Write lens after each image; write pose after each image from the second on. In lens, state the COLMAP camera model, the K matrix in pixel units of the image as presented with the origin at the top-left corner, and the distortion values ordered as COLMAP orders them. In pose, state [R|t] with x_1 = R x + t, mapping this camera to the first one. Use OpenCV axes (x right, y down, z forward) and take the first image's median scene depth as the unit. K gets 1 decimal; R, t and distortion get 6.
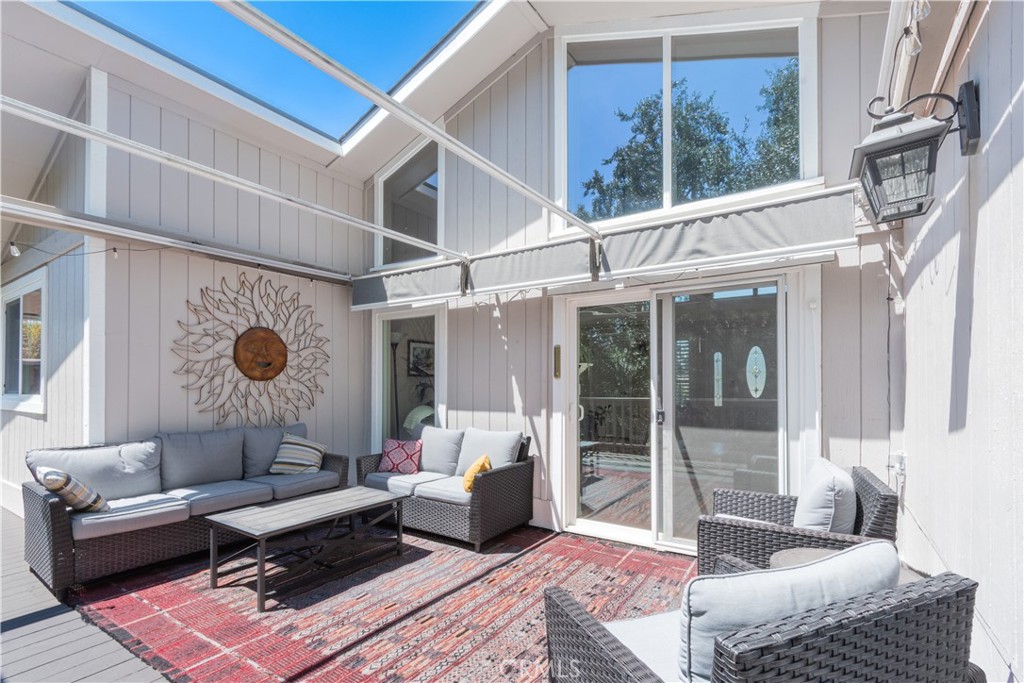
lens RADIAL K [[472.7, 0, 511.2], [0, 472.7, 380.0], [0, 0, 1]] dist [0.001464, 0.000146]
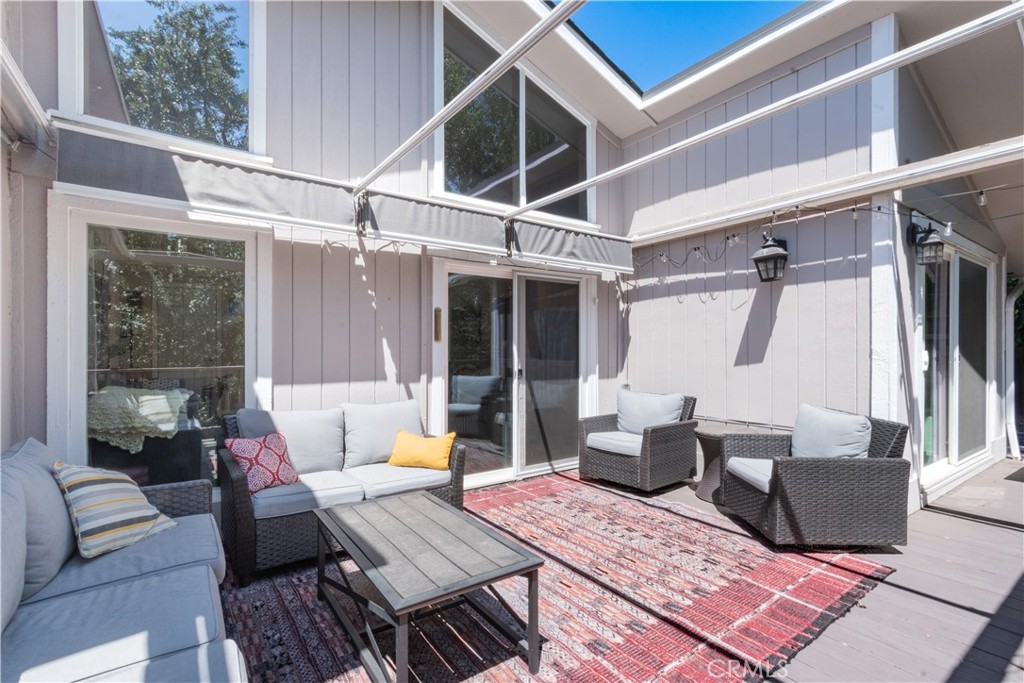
lens RADIAL K [[473.9, 0, 511.0], [0, 473.9, 351.0], [0, 0, 1]] dist [0.000925, 0.000022]
pose [[0.362055, -0.005529, 0.932140, -0.794721], [-0.007143, 0.999937, 0.008706, 0.005931], [-0.932129, -0.009810, 0.361993, 0.521677]]
